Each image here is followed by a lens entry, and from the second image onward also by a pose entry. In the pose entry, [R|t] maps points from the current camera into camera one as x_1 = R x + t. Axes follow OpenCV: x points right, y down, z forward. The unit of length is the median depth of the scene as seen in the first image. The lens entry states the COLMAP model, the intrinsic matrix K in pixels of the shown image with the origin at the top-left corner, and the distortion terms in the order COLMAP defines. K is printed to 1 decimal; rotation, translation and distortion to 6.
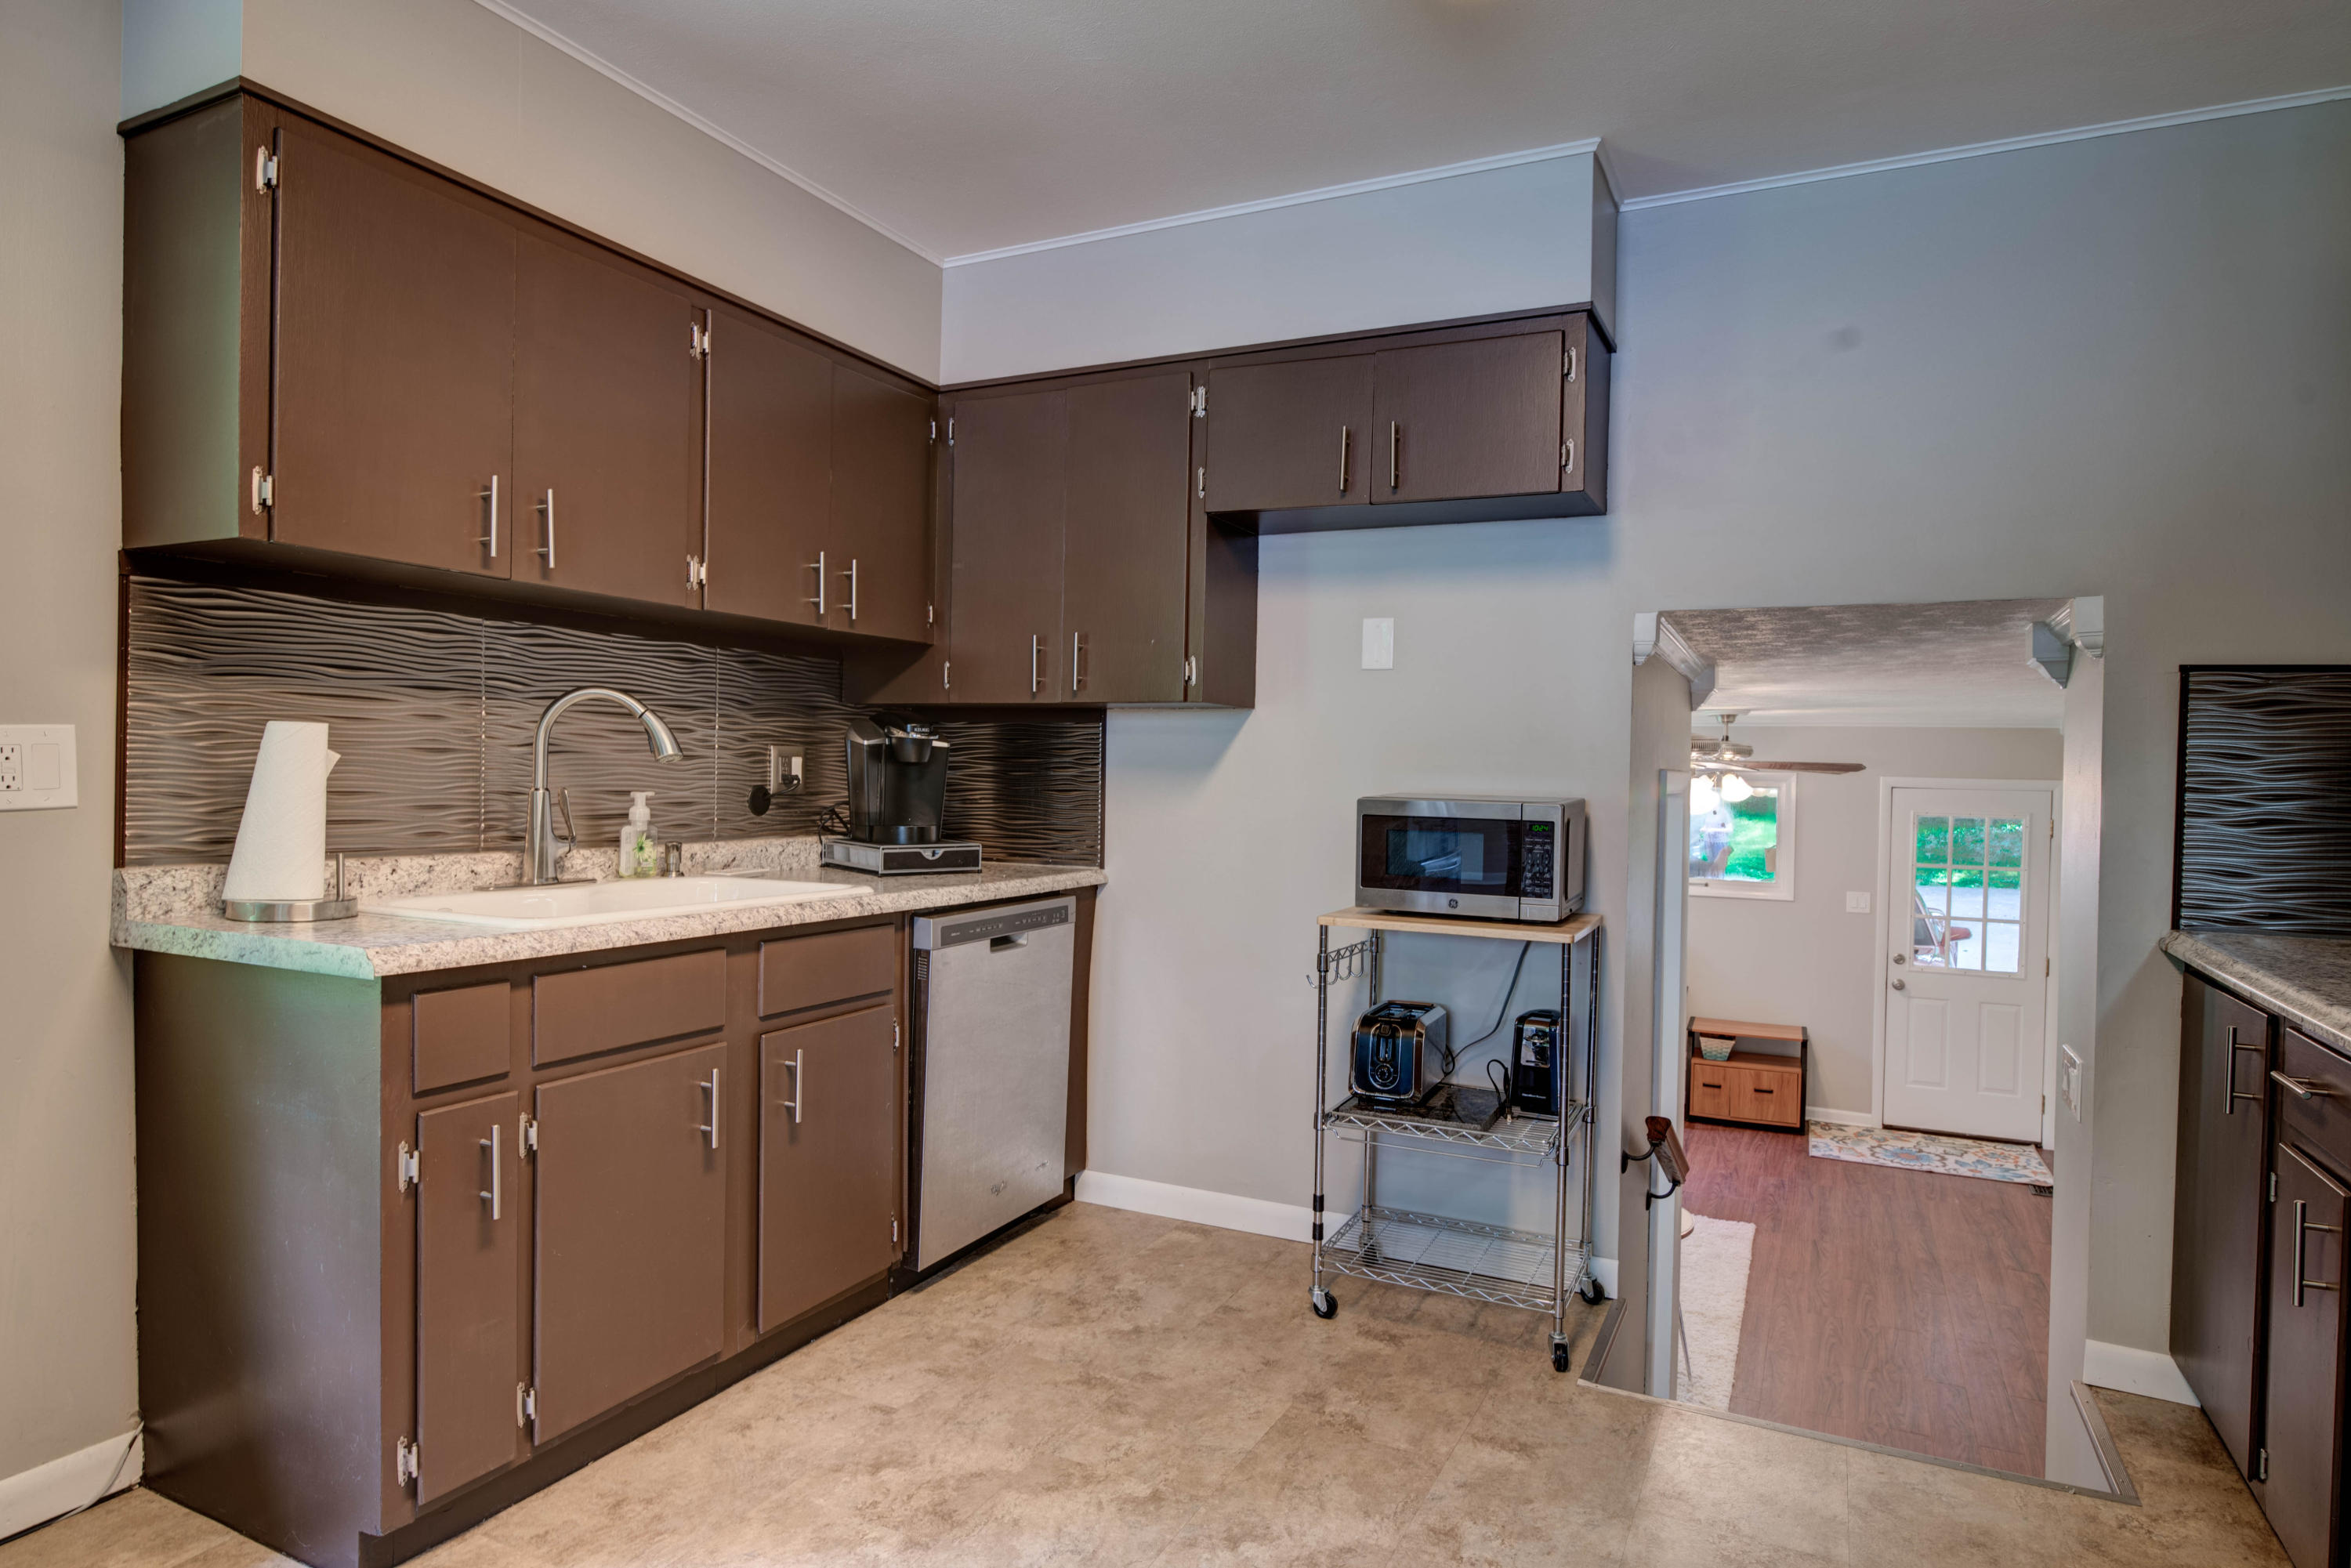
lens RADIAL K [[1341.8, 0, 1175.5], [0, 1341.8, 784.0], [0, 0, 1]] dist [0.002599, -0.017079]
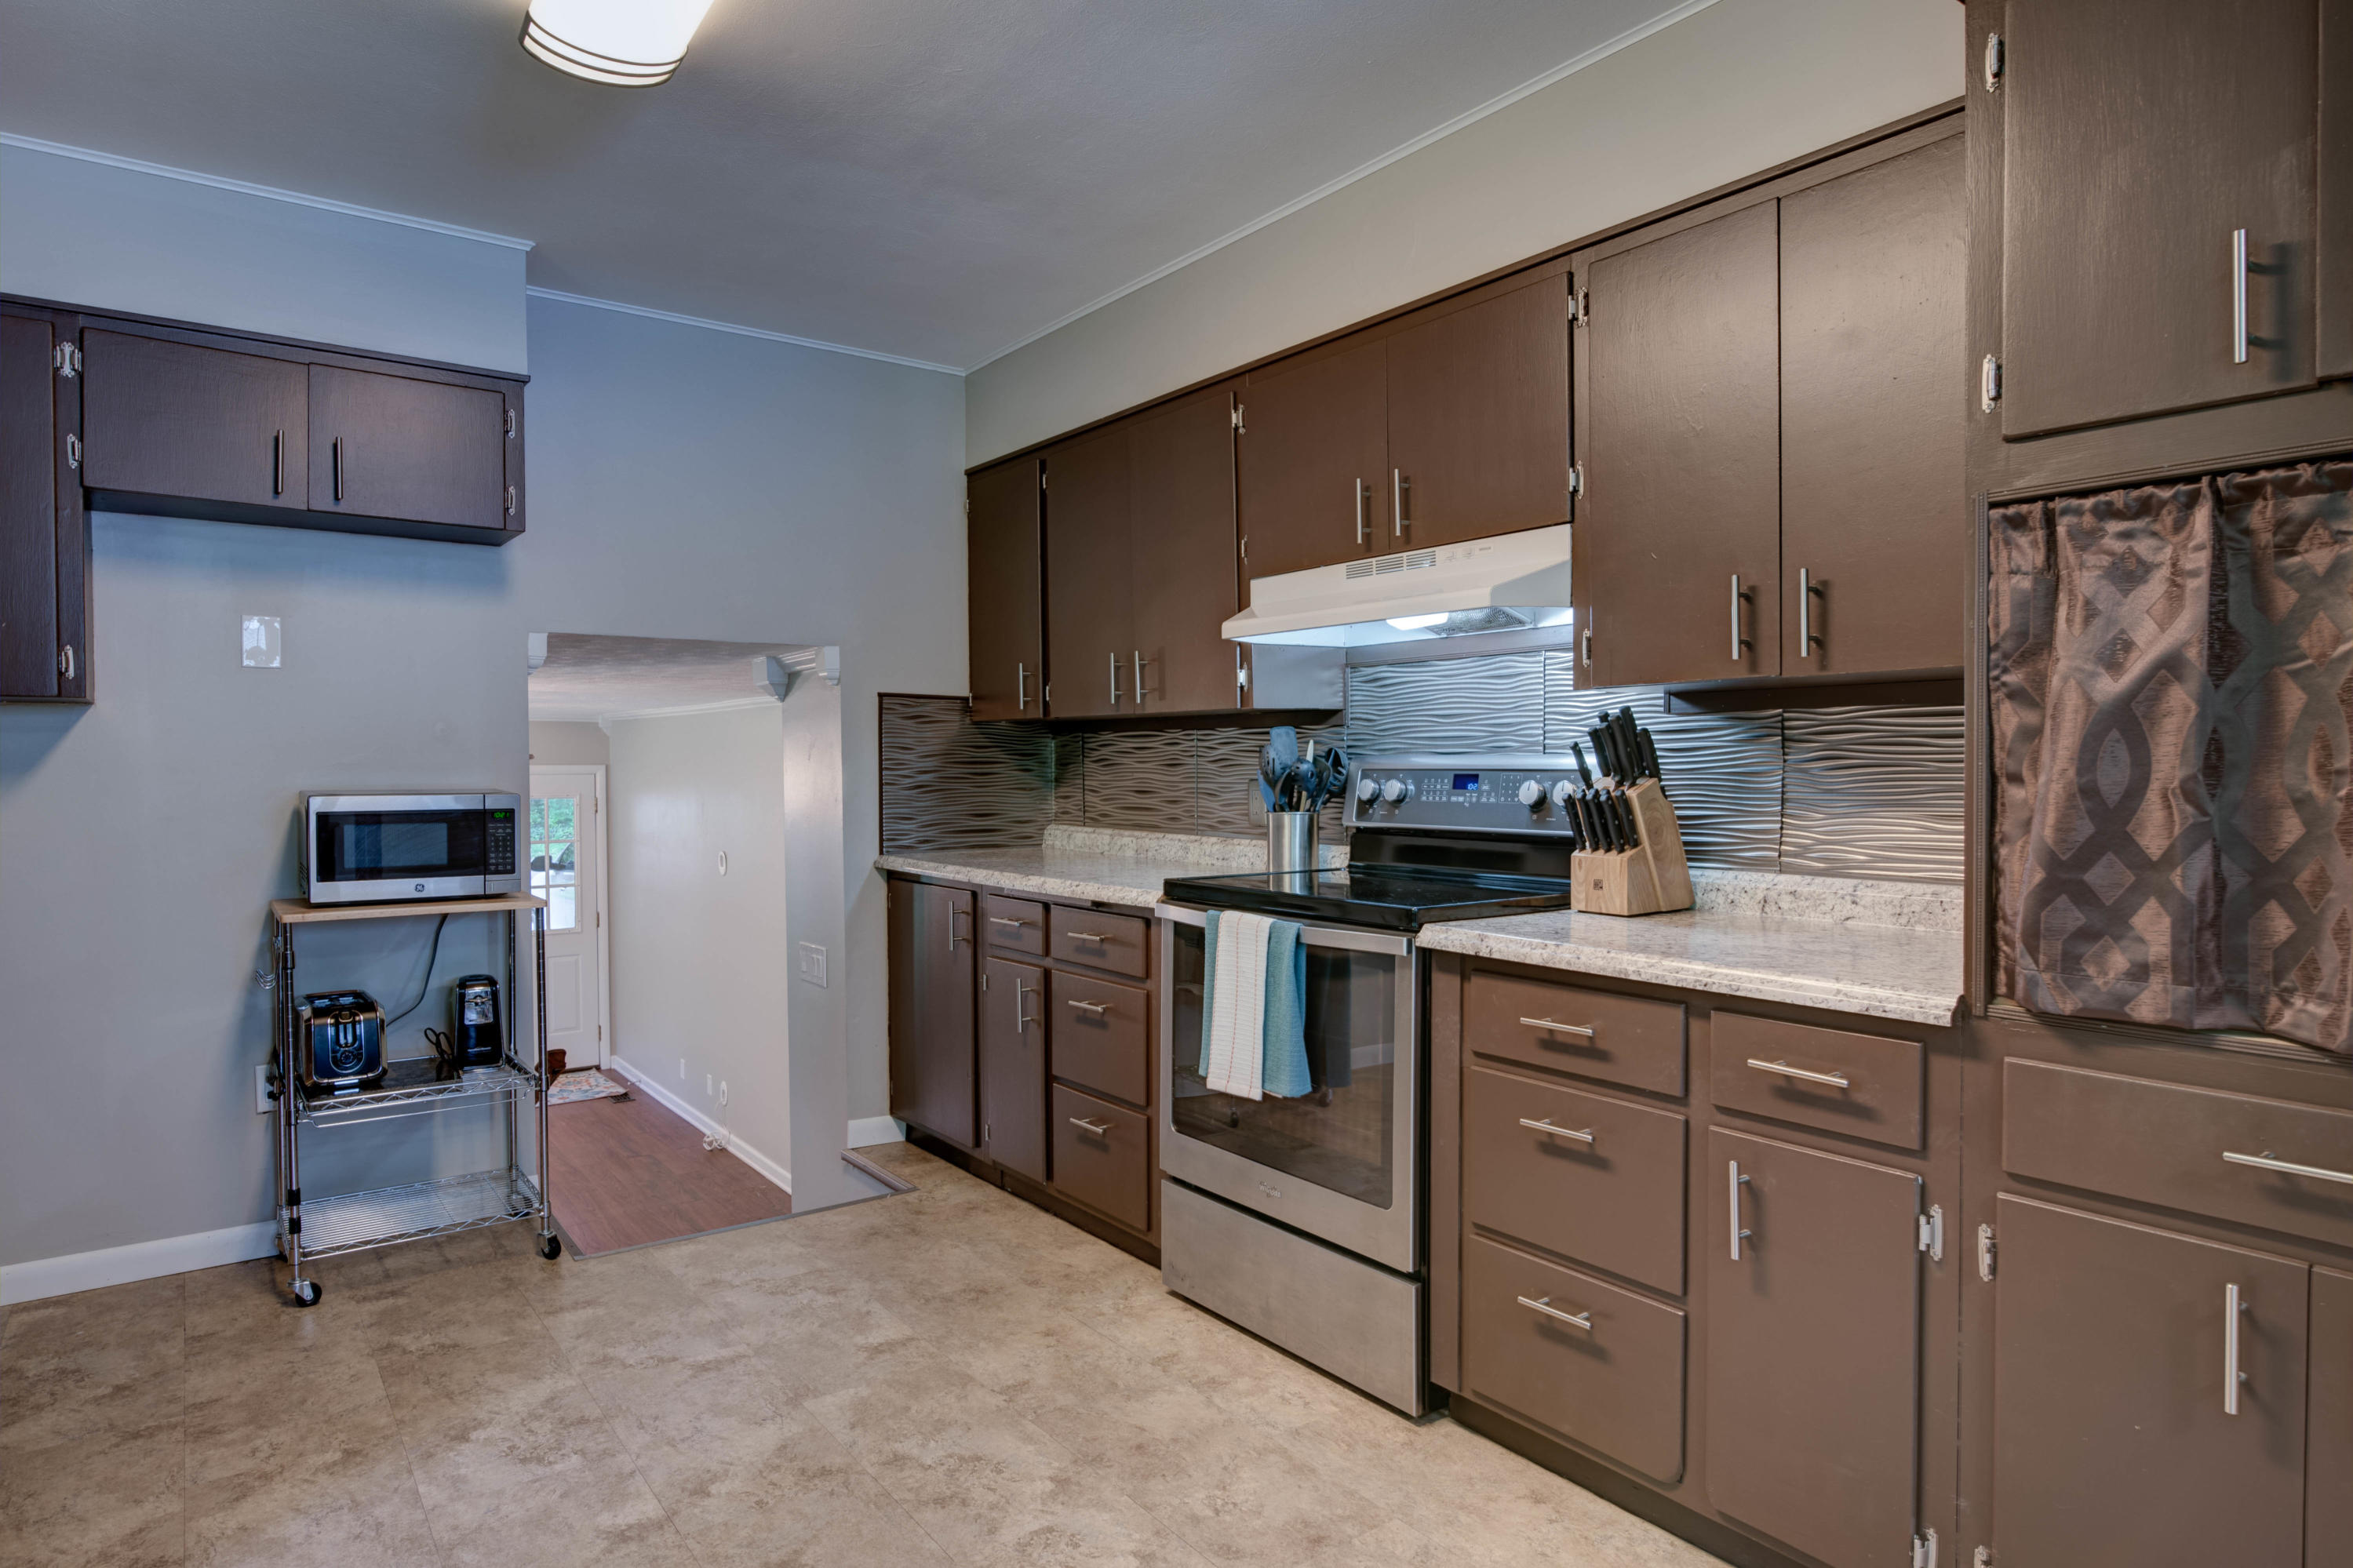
lens RADIAL K [[1342.8, 0, 1176.5], [0, 1342.8, 784.0], [0, 0, 1]] dist [0.002599, -0.017079]
pose [[0.446268, -0.033139, 0.894286, -0.514295], [0.027482, 0.999350, 0.023318, -0.005160], [-0.894477, 0.014171, 0.446889, -0.053797]]
